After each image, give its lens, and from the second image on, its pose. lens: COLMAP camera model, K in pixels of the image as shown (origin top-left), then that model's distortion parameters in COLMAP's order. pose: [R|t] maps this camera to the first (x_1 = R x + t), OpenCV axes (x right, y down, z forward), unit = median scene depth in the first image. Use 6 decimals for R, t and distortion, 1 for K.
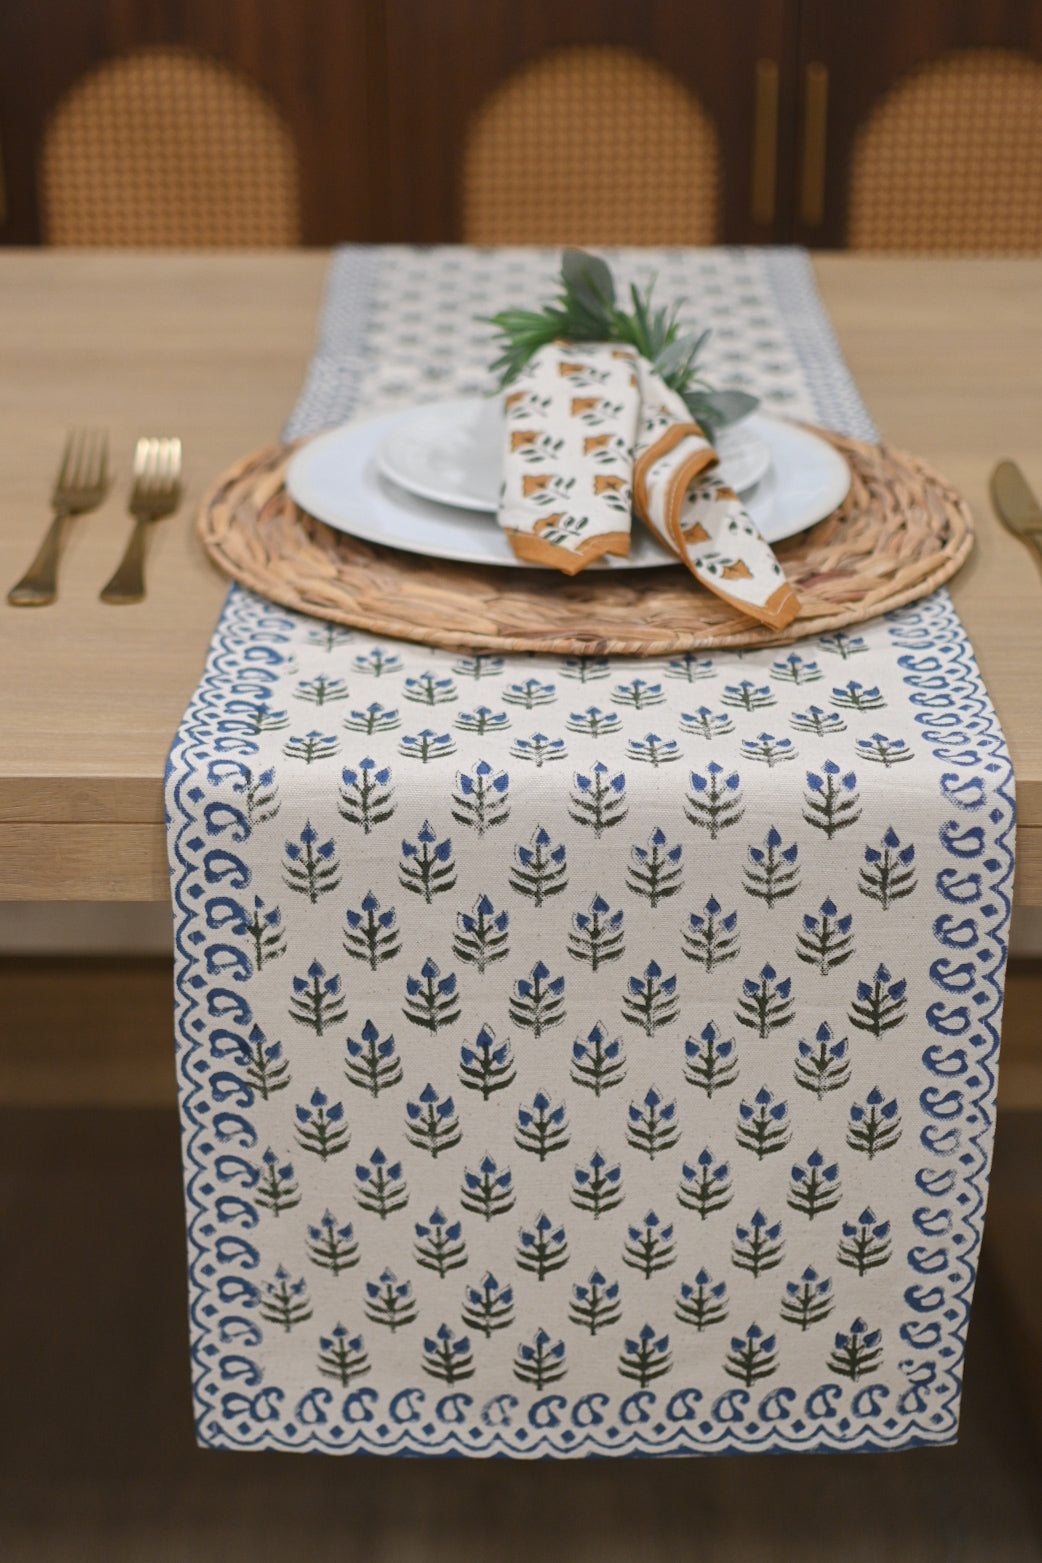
lens RADIAL K [[2357.7, 0, 521.0], [0, 2357.7, 781.5], [0, 0, 1]] dist [0.013838, -0.078125]
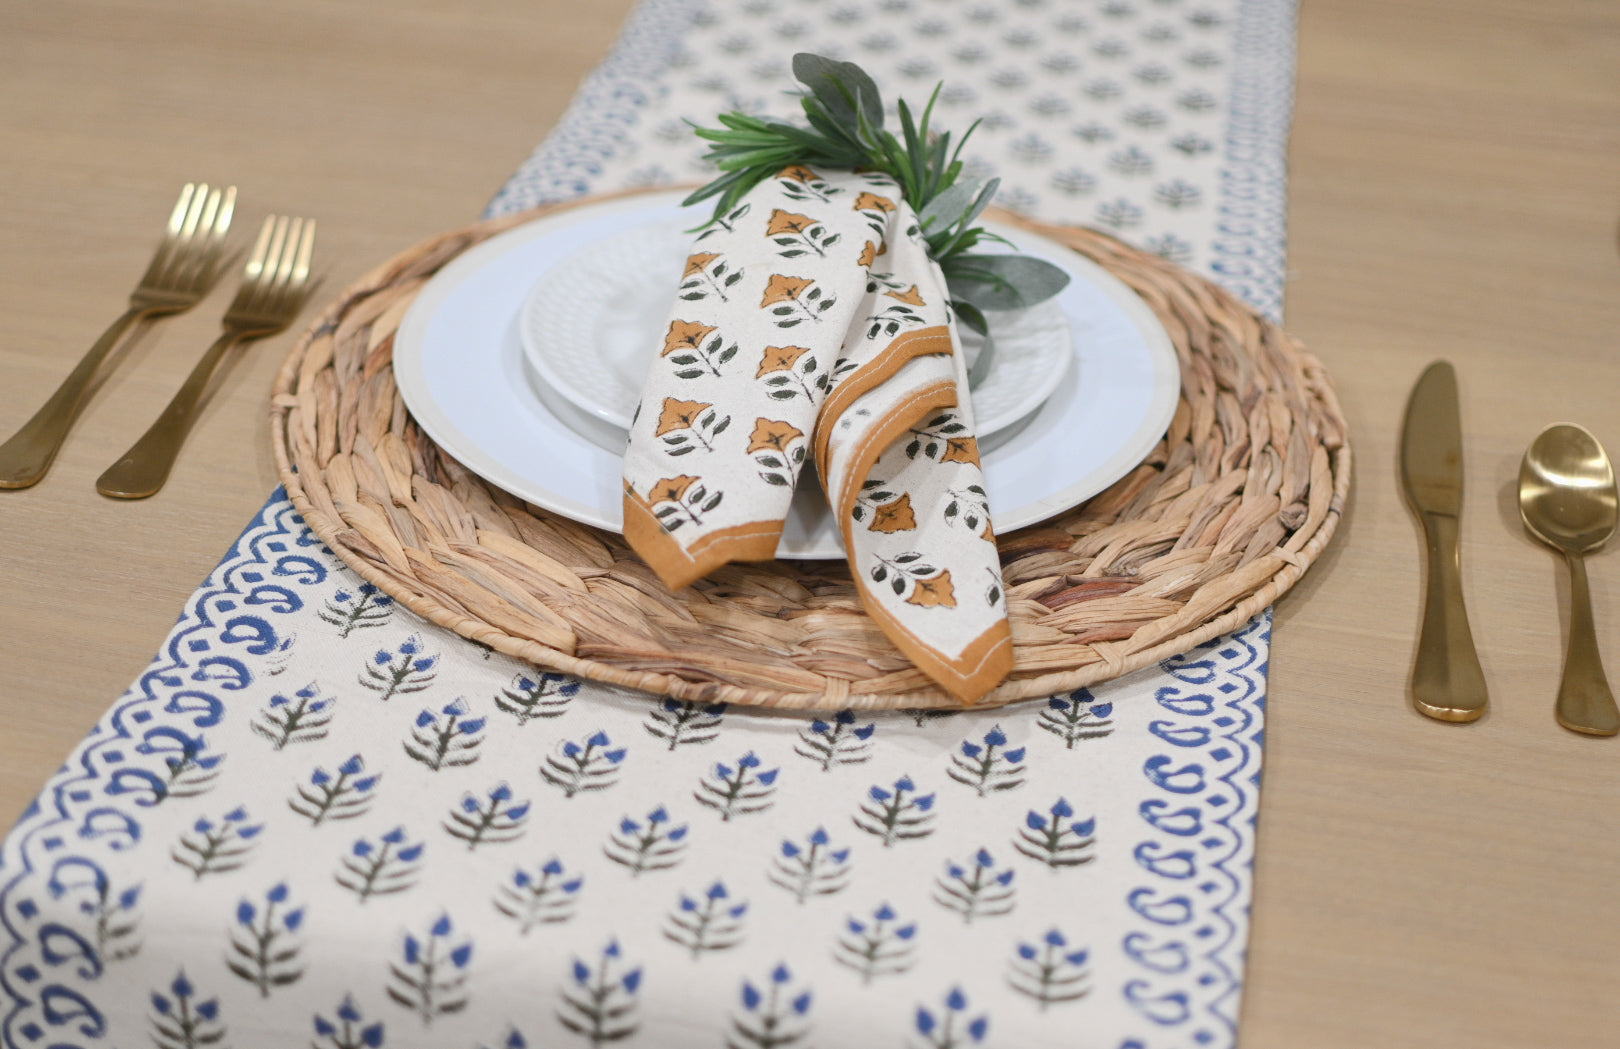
lens RADIAL K [[2421.4, 0, 810.0], [0, 2421.4, 524.5], [0, 0, 1]] dist [0.007781, -0.018918]
pose [[0.985170, 0.121187, -0.121462, 0.140646], [-0.108425, 0.988363, 0.106691, -0.181973], [0.132978, -0.091939, 0.986845, 0.307626]]
